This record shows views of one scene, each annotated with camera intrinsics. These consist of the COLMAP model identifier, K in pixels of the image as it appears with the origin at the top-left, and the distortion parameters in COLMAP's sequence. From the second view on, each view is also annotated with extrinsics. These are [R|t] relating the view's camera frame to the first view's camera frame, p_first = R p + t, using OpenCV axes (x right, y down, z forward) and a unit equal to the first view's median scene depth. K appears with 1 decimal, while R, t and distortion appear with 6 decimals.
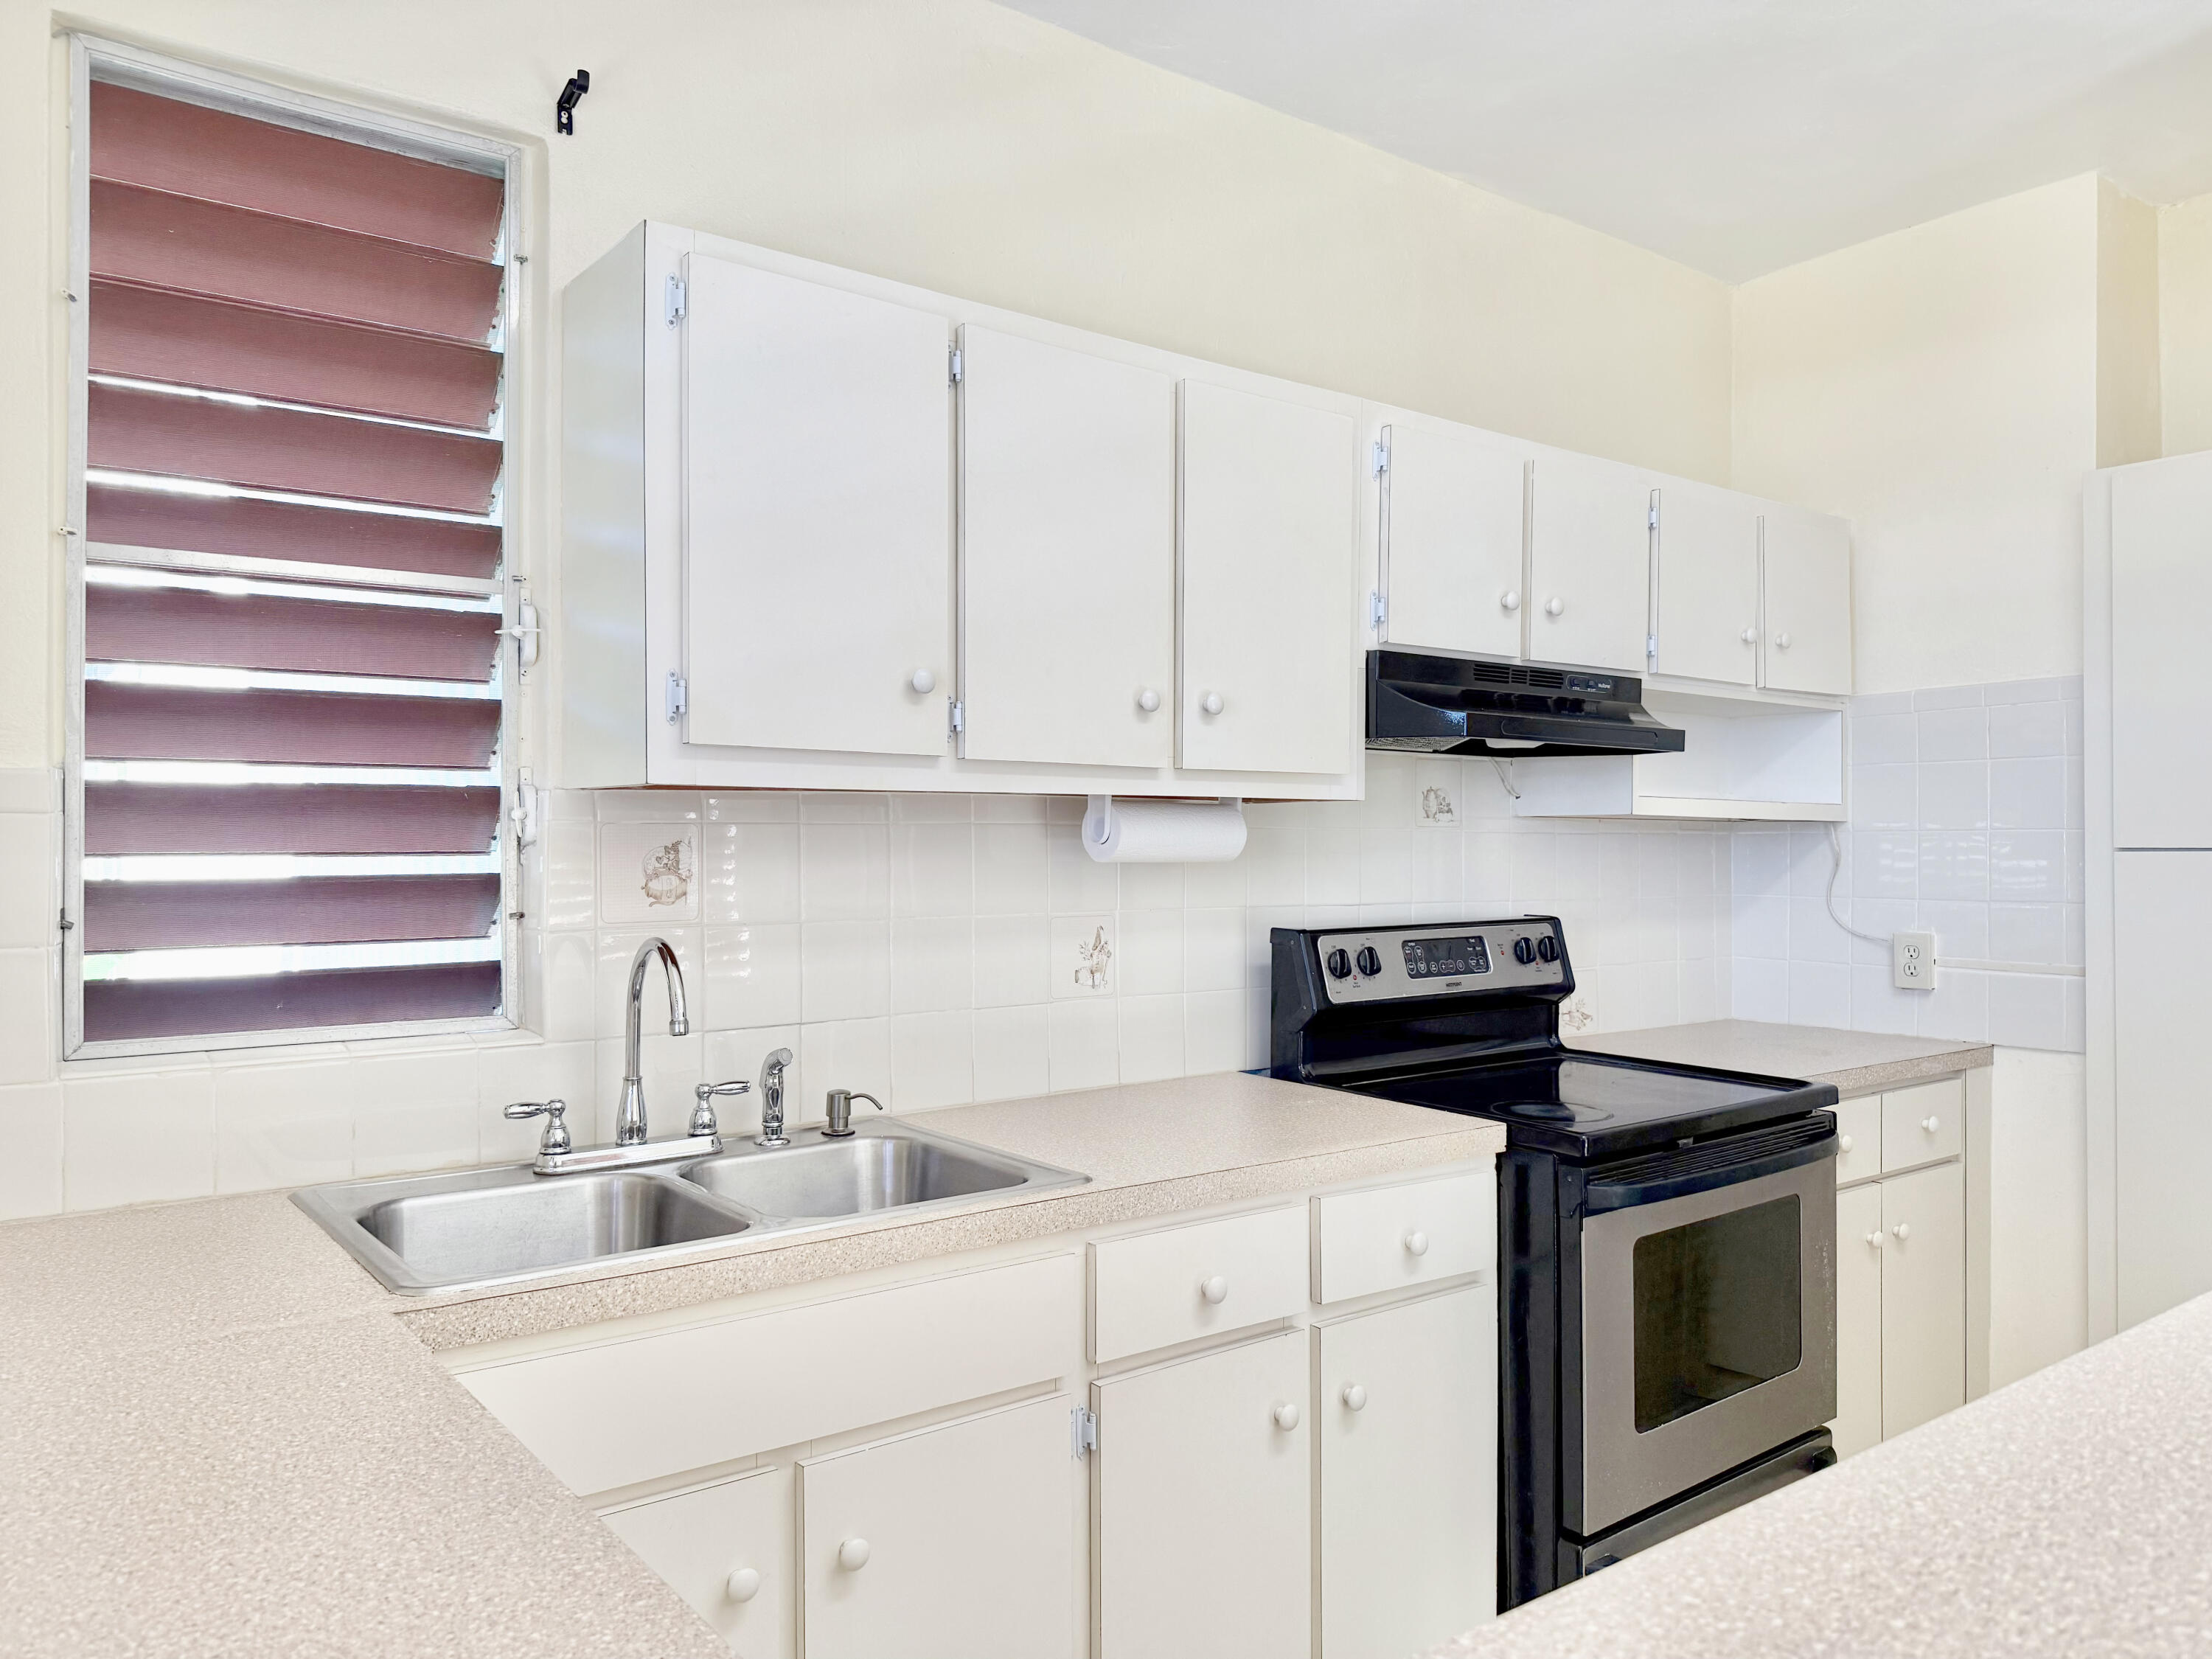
lens RADIAL K [[1576.7, 0, 1125.2], [0, 1576.7, 828.5], [0, 0, 1]] dist [0.028213, -0.000715]
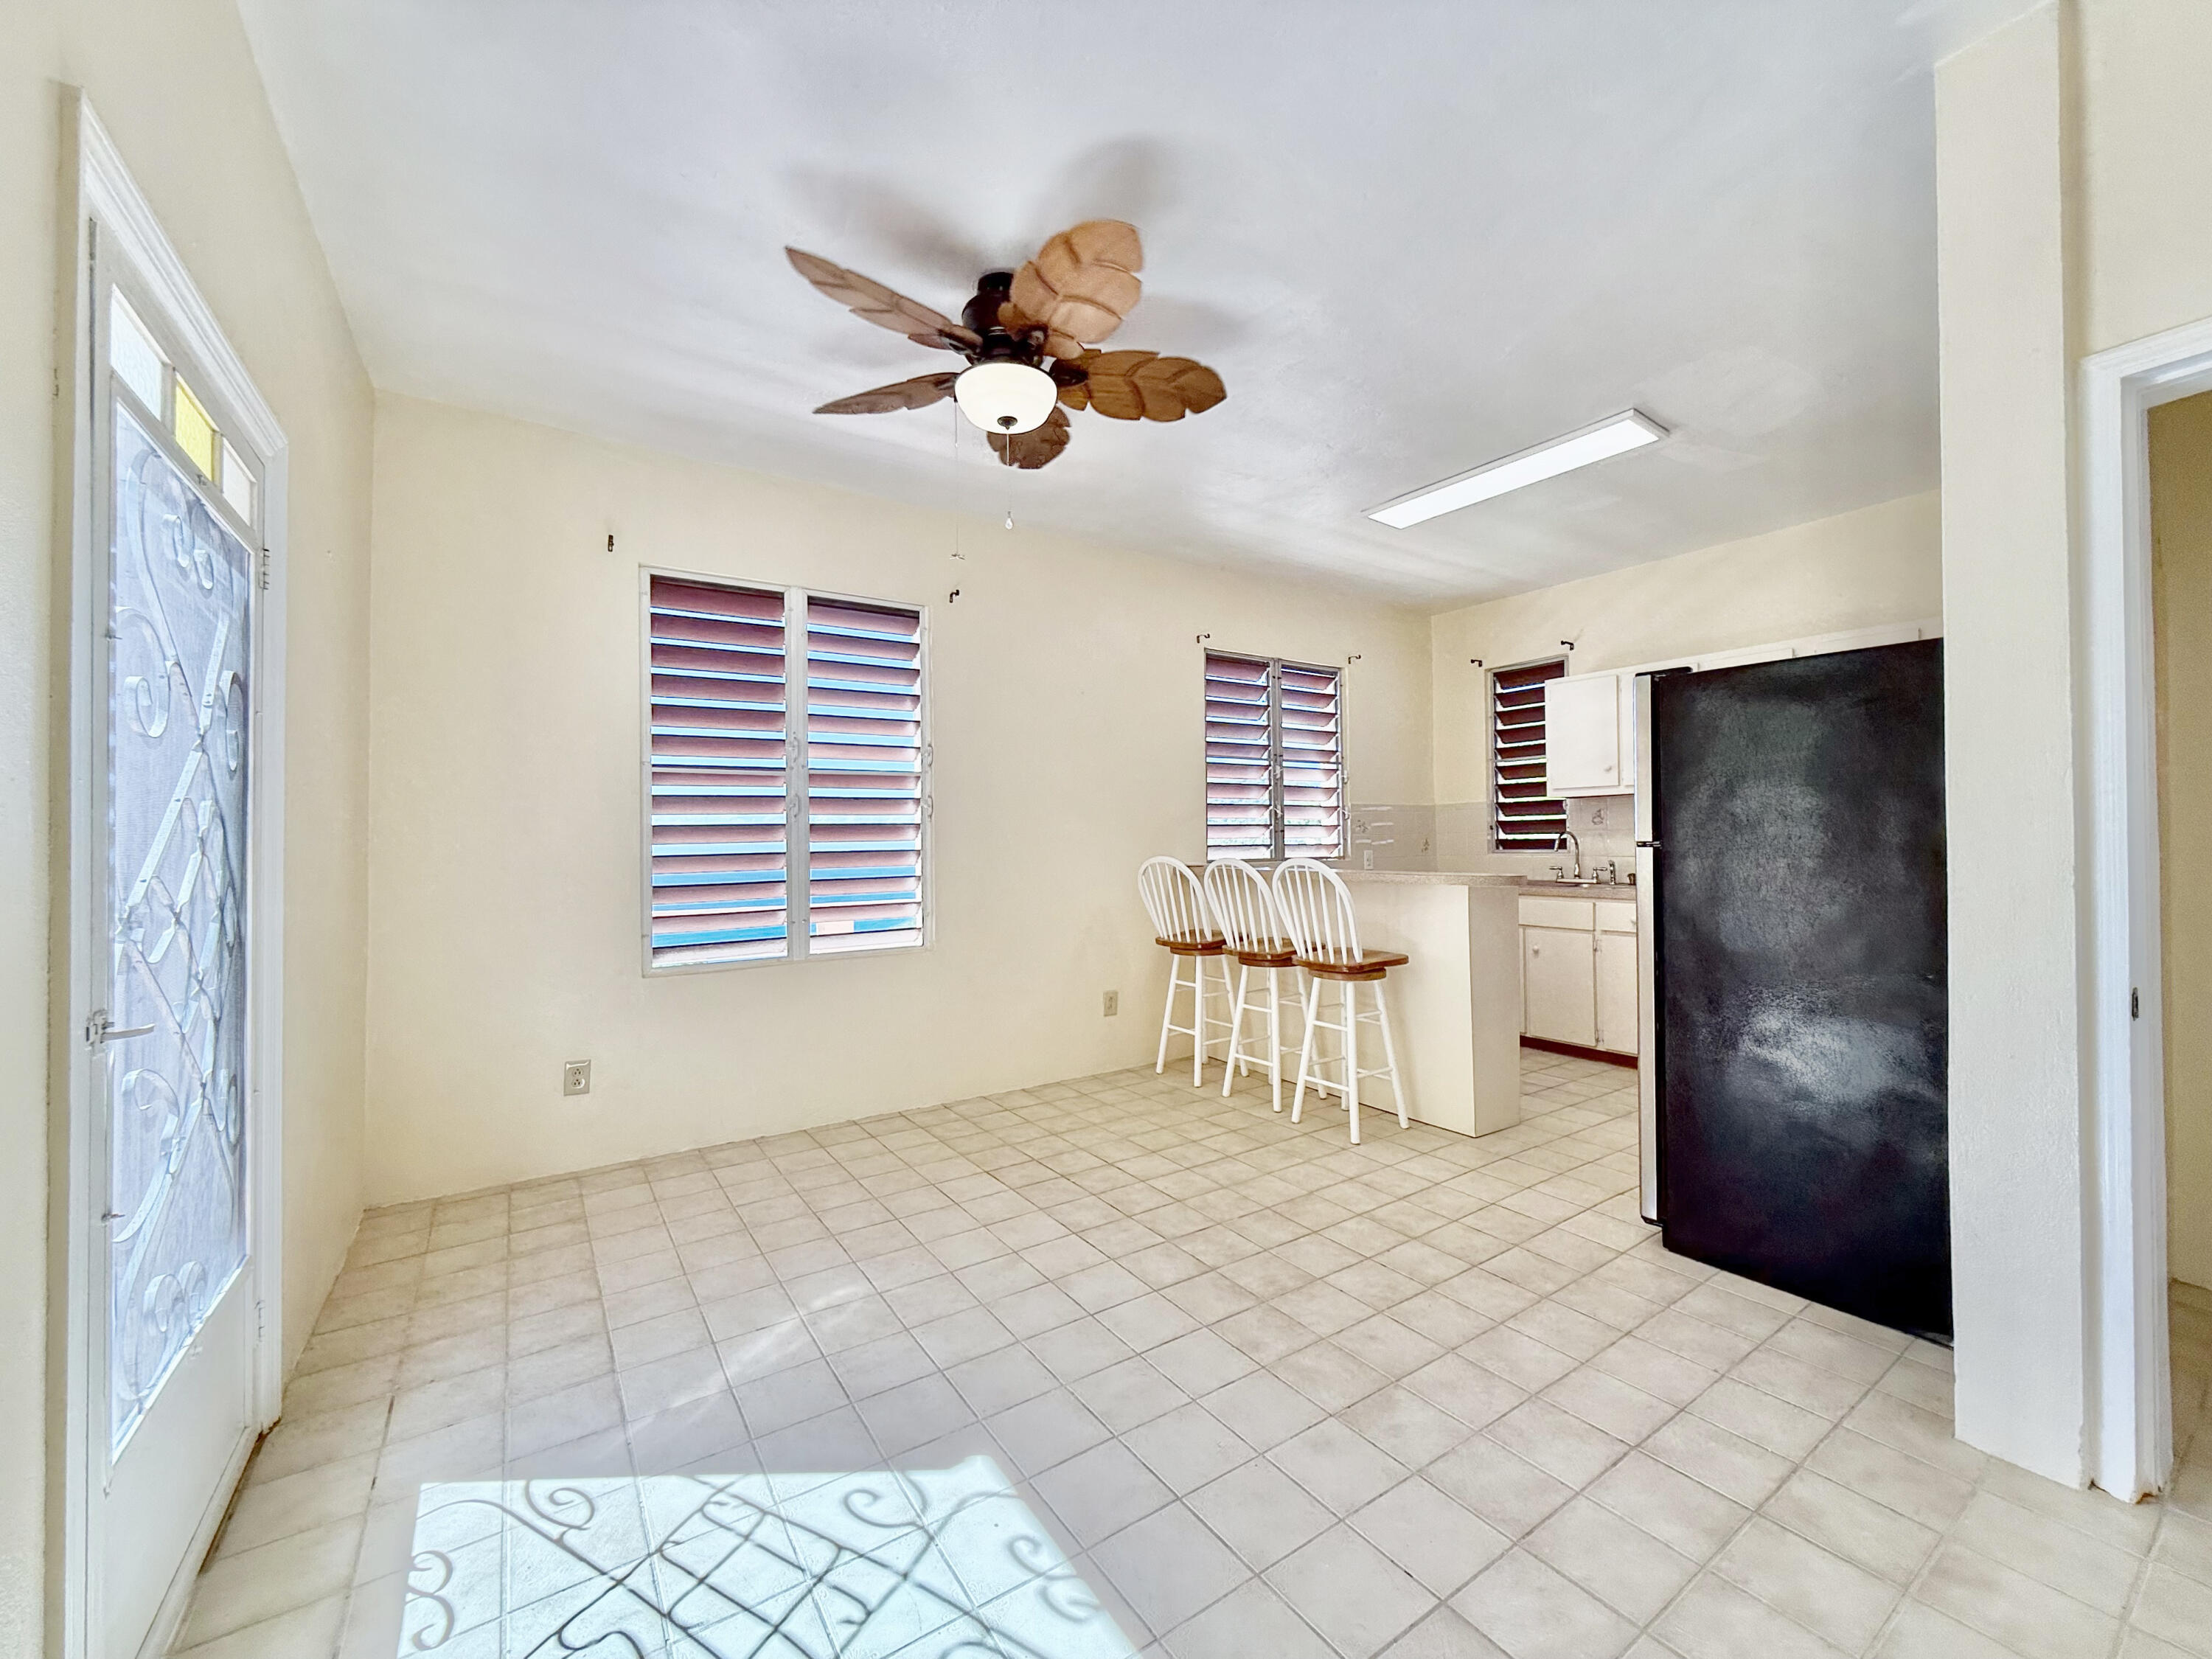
lens RADIAL K [[879.4, 0, 1101.8], [0, 879.4, 830.2], [0, 0, 1]] dist [-0.001787, 0.000019]
pose [[-0.064644, -0.014552, -0.997802, 1.703325], [0.017663, 0.999720, -0.015724, 0.061914], [0.997752, -0.018641, -0.064369, -0.119523]]
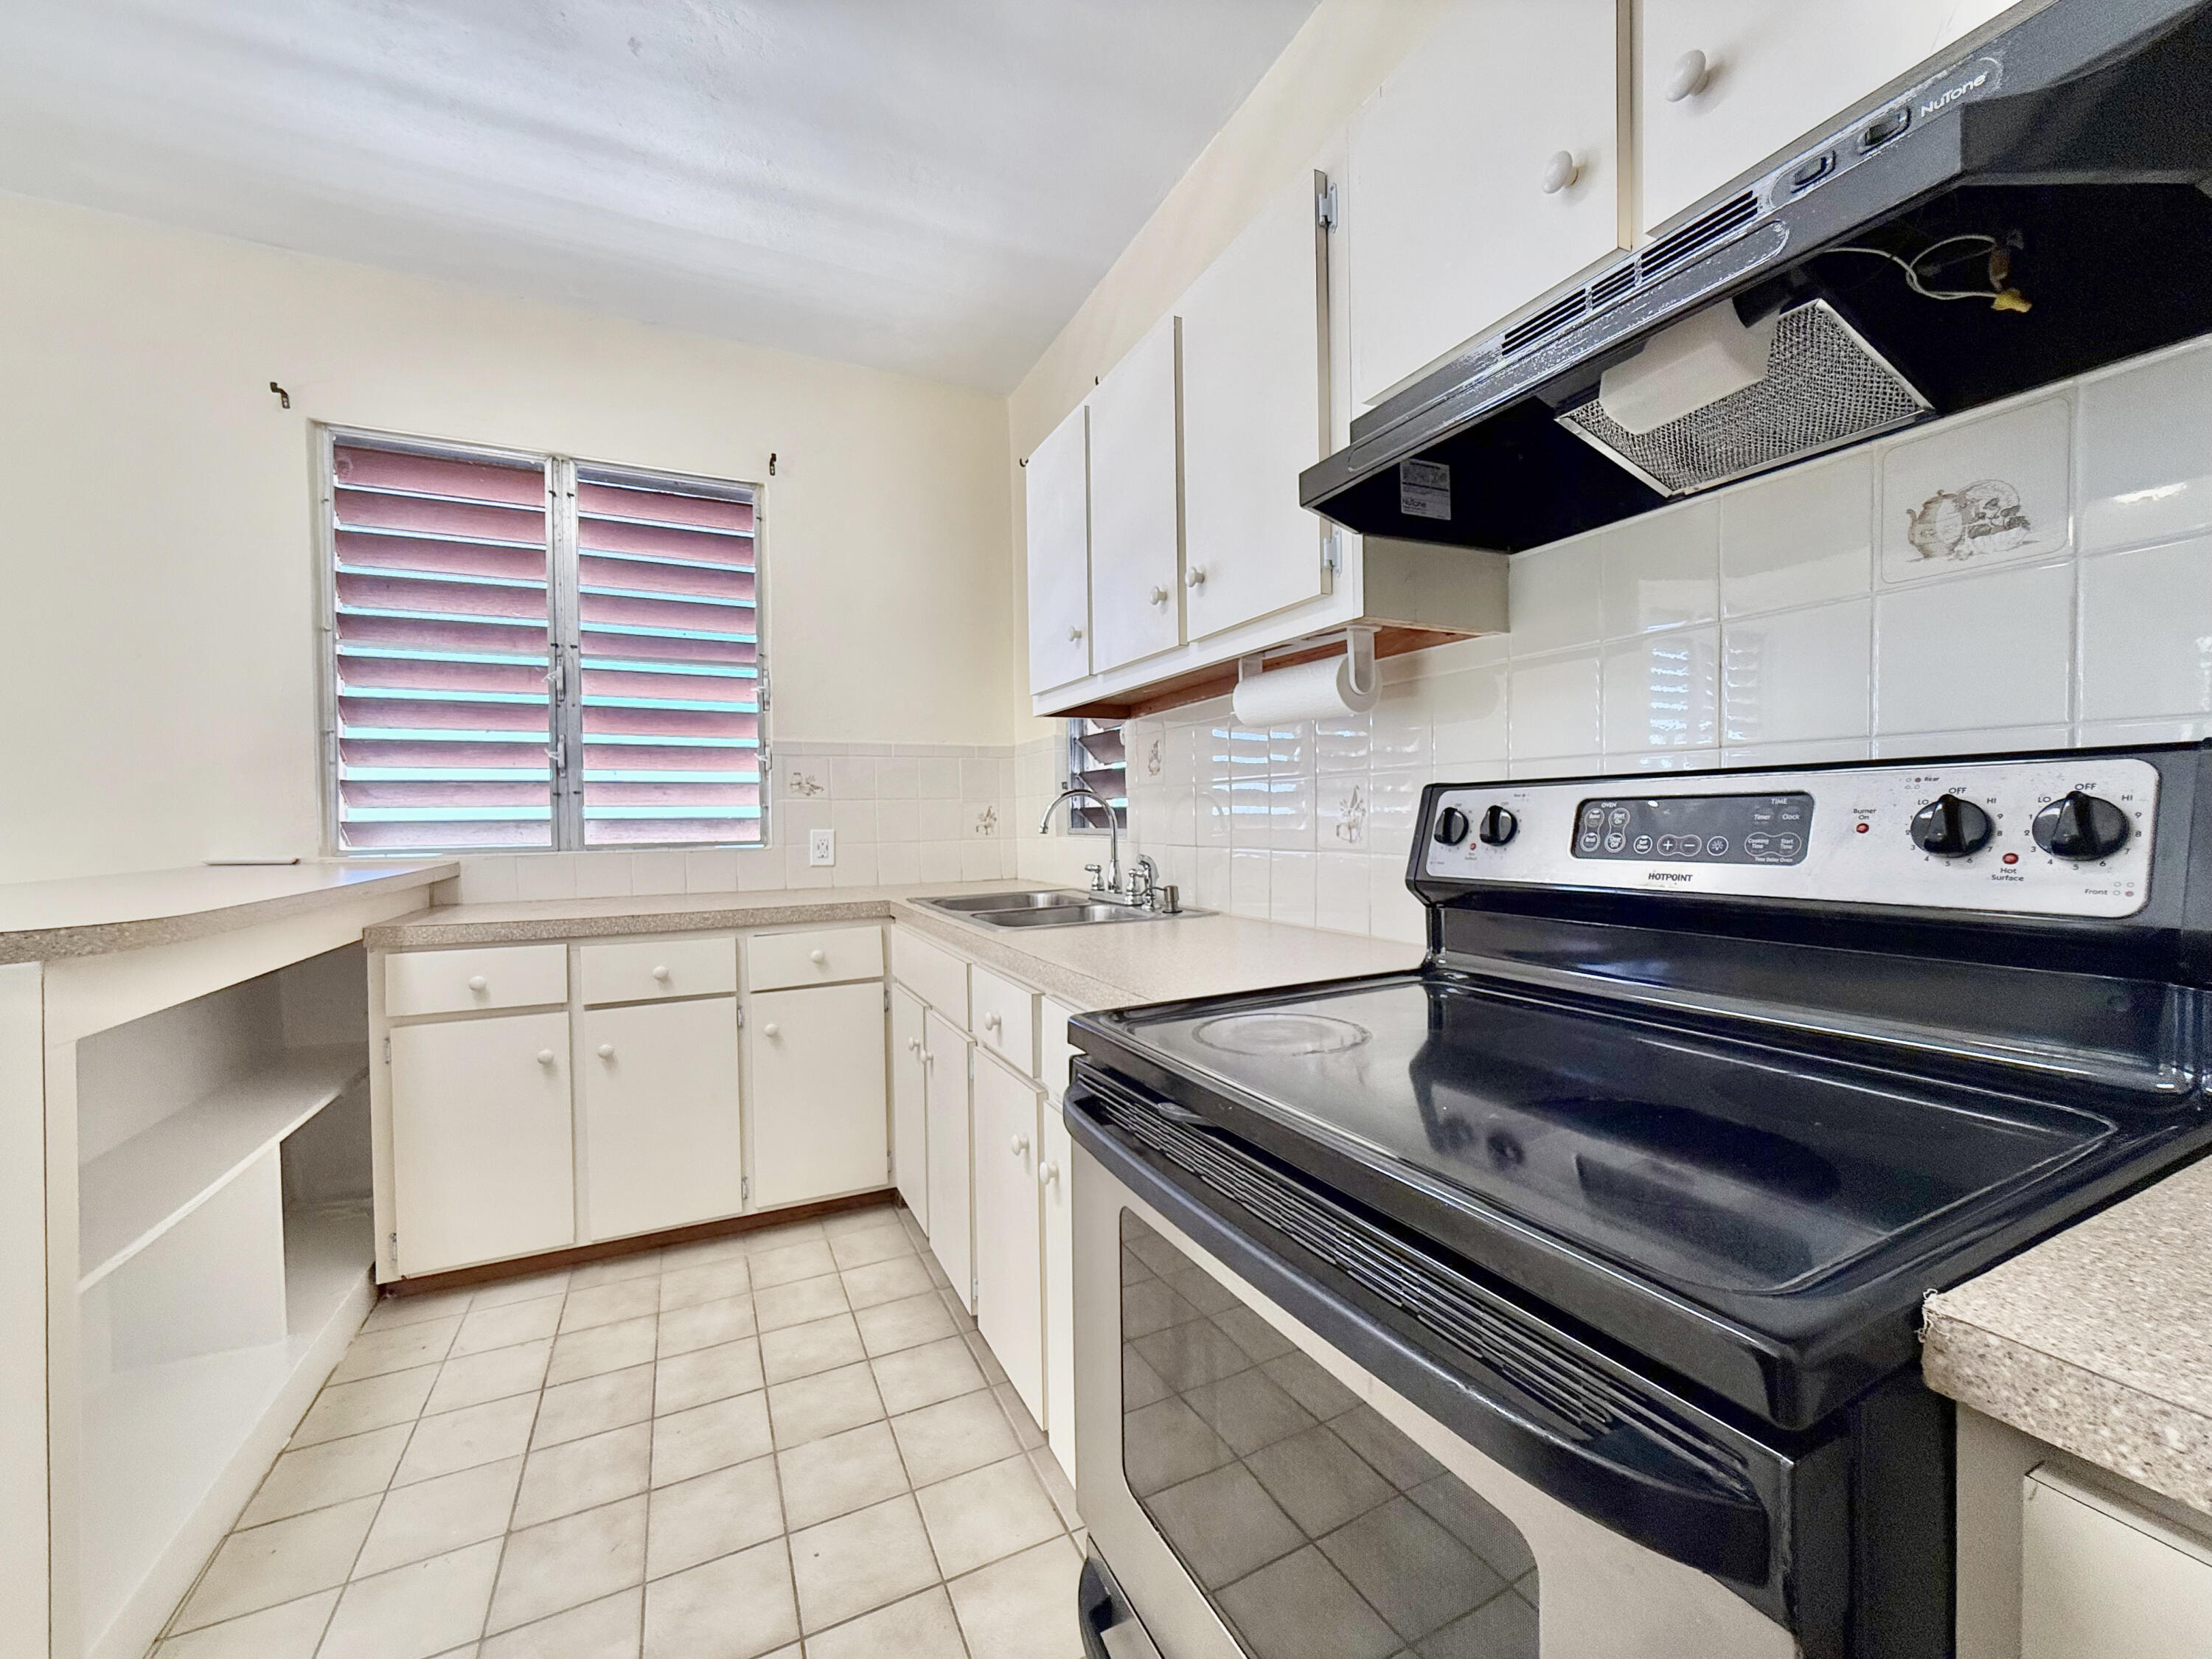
lens RADIAL K [[875.4, 0, 1128.2], [0, 875.4, 832.3], [0, 0, 1]] dist [0.000061, 0.000066]
pose [[-0.193977, 0.015787, -0.980879, 0.585227], [0.016087, 0.999787, 0.012910, 0.081475], [0.980874, -0.013275, -0.194190, 0.935148]]
